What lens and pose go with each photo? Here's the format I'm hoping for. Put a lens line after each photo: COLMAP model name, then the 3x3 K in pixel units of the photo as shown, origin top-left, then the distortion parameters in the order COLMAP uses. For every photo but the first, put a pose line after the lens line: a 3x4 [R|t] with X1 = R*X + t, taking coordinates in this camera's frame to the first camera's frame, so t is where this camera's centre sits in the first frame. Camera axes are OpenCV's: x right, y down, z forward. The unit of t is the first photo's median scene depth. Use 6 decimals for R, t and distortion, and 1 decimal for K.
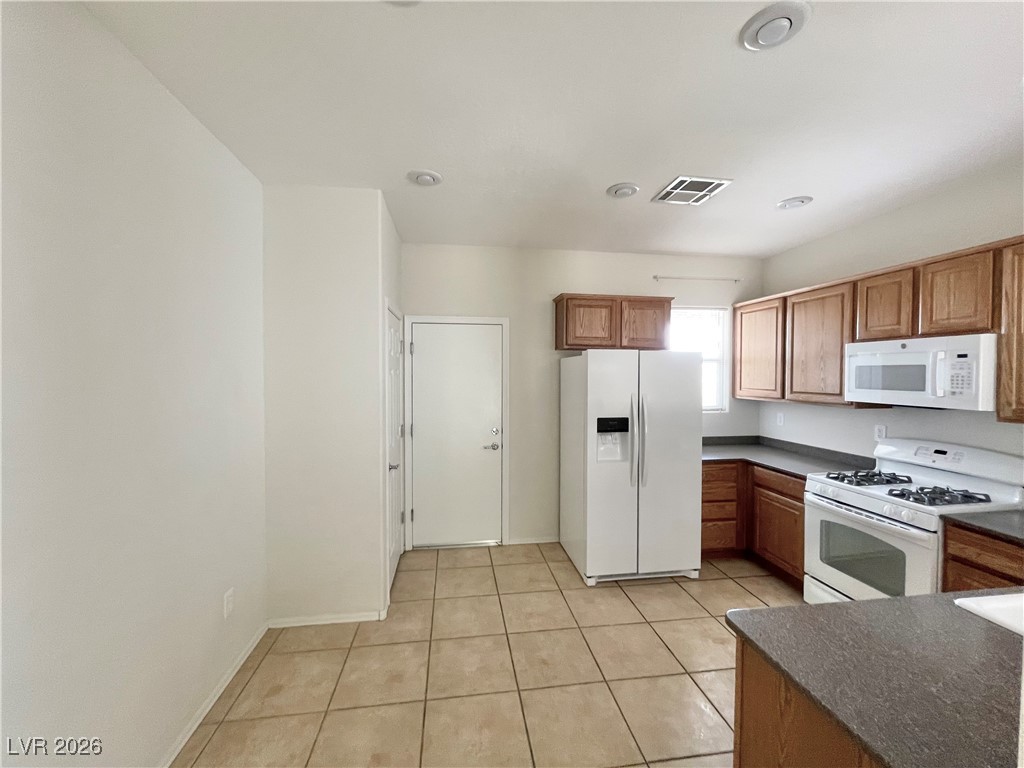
lens RADIAL K [[414.5, 0, 512.5], [0, 414.5, 379.9], [0, 0, 1]] dist [-0.000523, -0.000625]
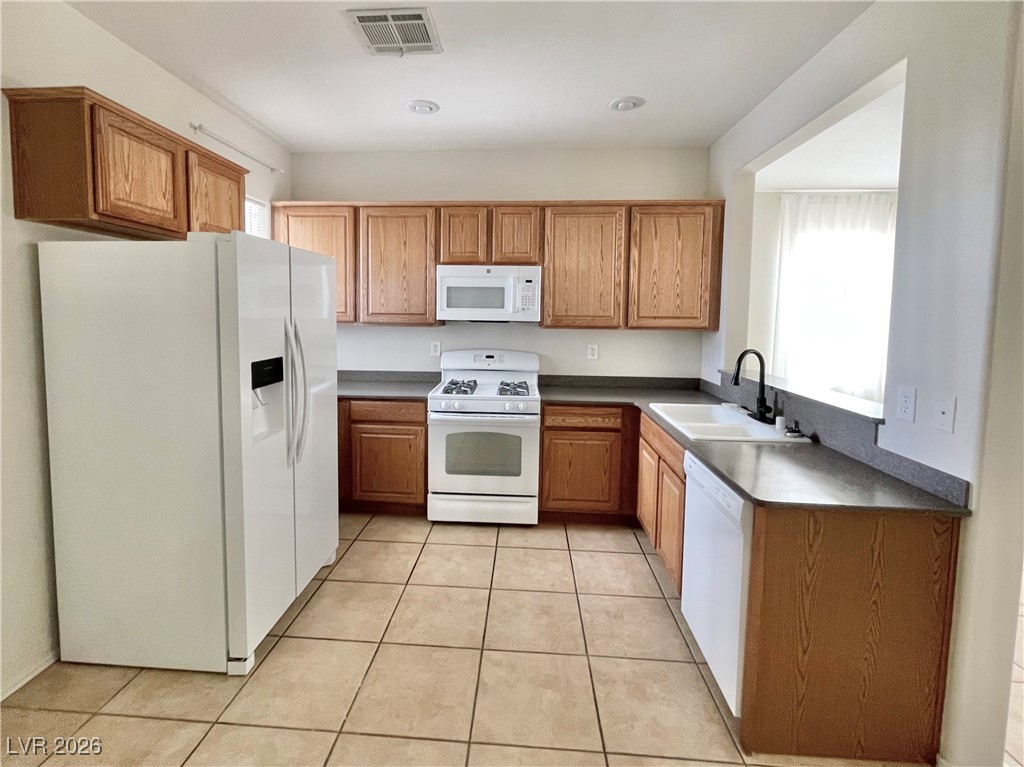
lens RADIAL K [[475.8, 0, 487.8], [0, 475.8, 343.1], [0, 0, 1]] dist [0.002947, -0.000524]
pose [[0.215136, -0.067275, 0.974264, -0.362162], [0.005447, 0.997692, 0.067689, 0.029334], [-0.976569, -0.009255, 0.215005, 0.624402]]
